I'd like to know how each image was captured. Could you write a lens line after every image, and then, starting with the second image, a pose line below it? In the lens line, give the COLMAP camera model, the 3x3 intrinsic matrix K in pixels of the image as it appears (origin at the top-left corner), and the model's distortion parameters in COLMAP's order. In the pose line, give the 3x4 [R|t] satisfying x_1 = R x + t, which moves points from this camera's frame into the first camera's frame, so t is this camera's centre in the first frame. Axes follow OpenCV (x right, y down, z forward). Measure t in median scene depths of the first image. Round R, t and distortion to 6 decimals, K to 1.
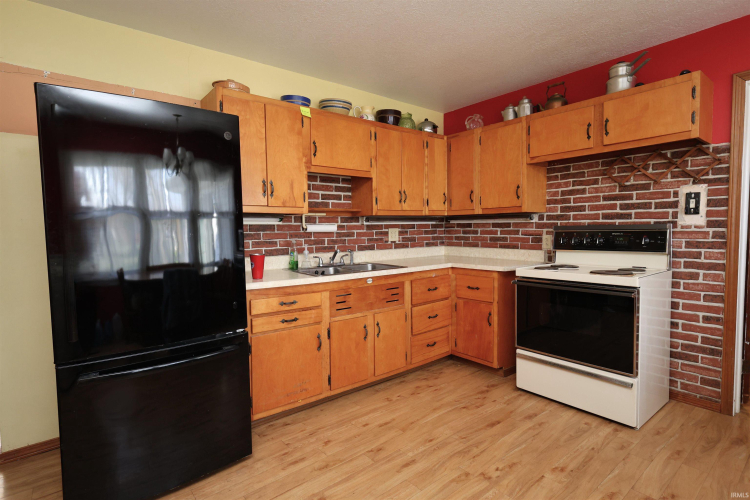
lens RADIAL K [[384.4, 0, 373.7], [0, 384.4, 250.0], [0, 0, 1]] dist [0.010515, -0.001349]
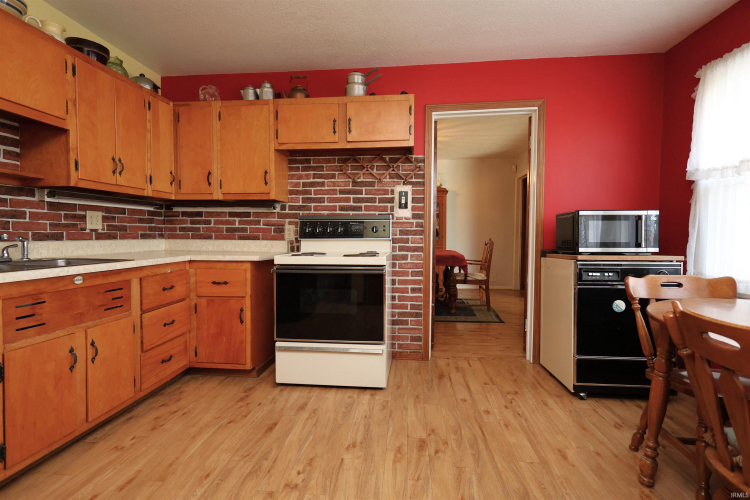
lens RADIAL K [[384.4, 0, 374.6], [0, 384.4, 249.7], [0, 0, 1]] dist [0.010515, -0.001349]
pose [[0.702486, -0.010286, 0.711623, -0.124868], [0.025730, 0.999609, -0.010951, 0.048154], [-0.711232, 0.026003, 0.702476, 0.165261]]
